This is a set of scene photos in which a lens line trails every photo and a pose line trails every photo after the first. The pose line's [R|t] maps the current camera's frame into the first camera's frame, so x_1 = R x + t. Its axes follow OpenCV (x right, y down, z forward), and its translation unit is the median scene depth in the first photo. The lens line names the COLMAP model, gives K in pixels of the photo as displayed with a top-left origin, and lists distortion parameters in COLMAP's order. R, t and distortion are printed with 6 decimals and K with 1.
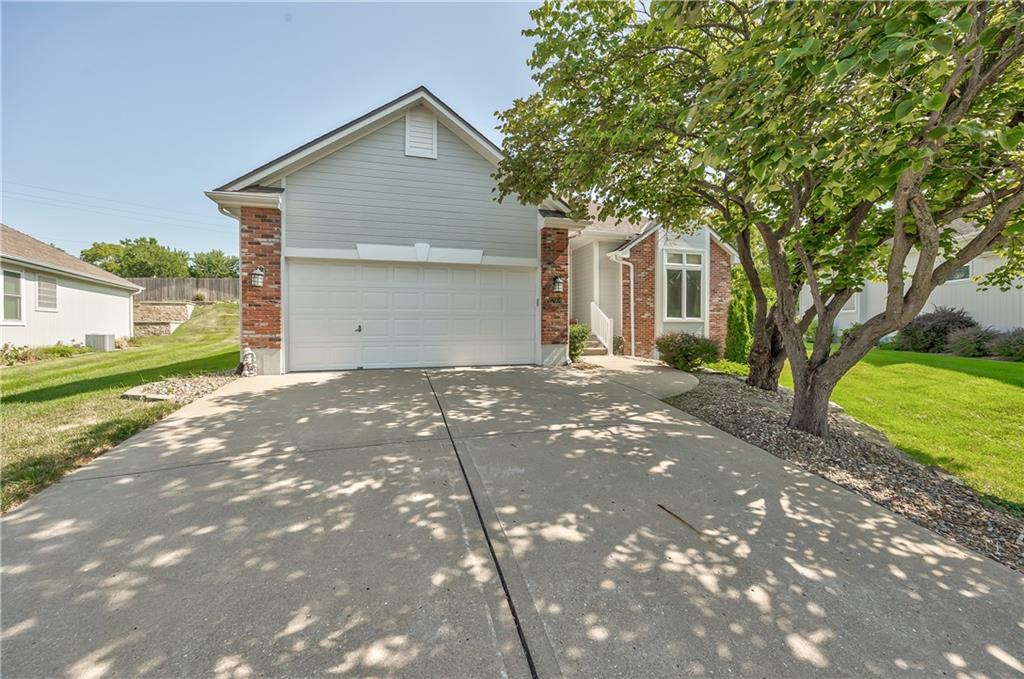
lens RADIAL K [[382.4, 0, 515.3], [0, 382.4, 328.0], [0, 0, 1]] dist [0.000881, 0.000125]
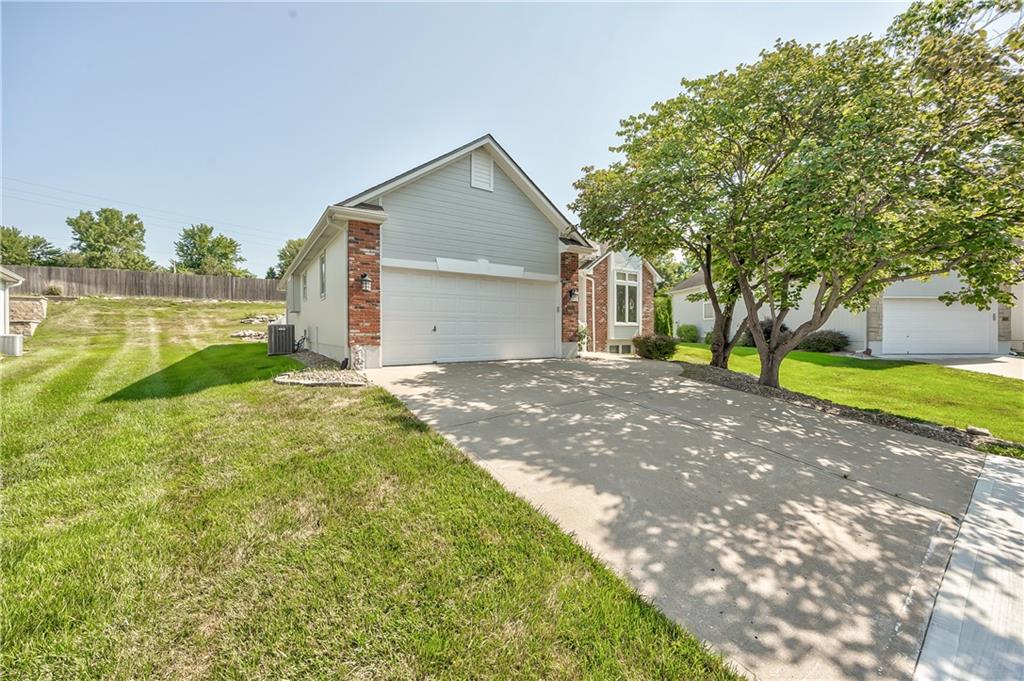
lens RADIAL K [[382.4, 0, 515.3], [0, 382.4, 329.0], [0, 0, 1]] dist [0.000881, 0.000125]
pose [[0.952277, 0.005296, 0.305189, -0.472169], [-0.003005, 0.999964, -0.007977, 0.010024], [-0.305220, 0.006679, 0.952259, -0.180980]]
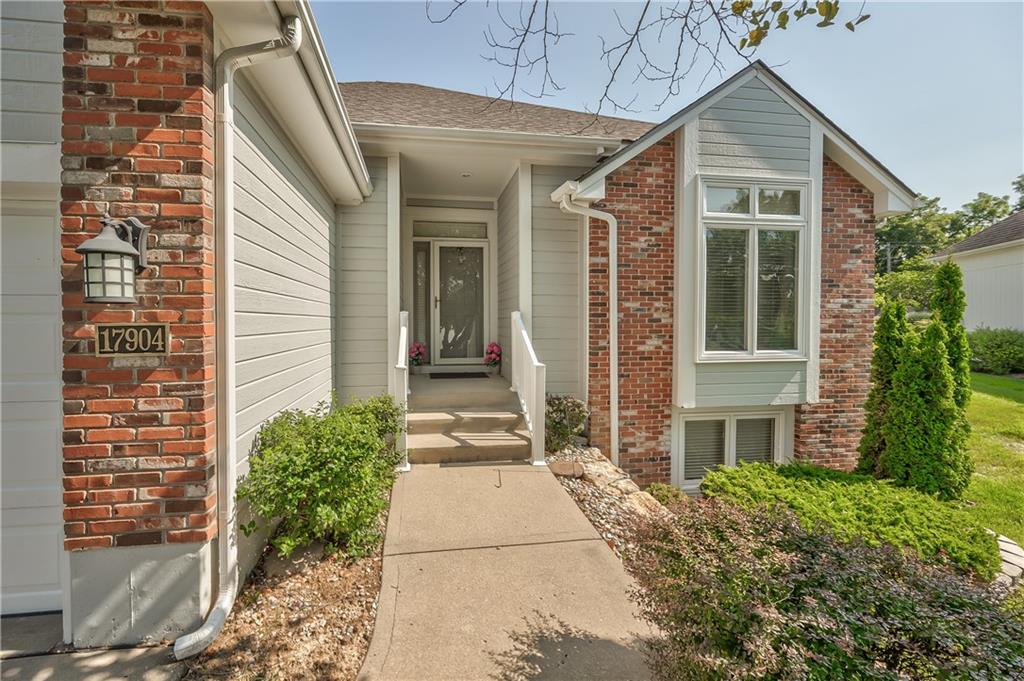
lens RADIAL K [[413.1, 0, 473.7], [0, 413.1, 326.5], [0, 0, 1]] dist [-0.000379, 0.000204]
pose [[0.990111, 0.004177, -0.140222, 0.322248], [-0.002863, 0.999950, 0.009569, -0.082396], [0.140255, -0.009073, 0.990074, 0.801630]]
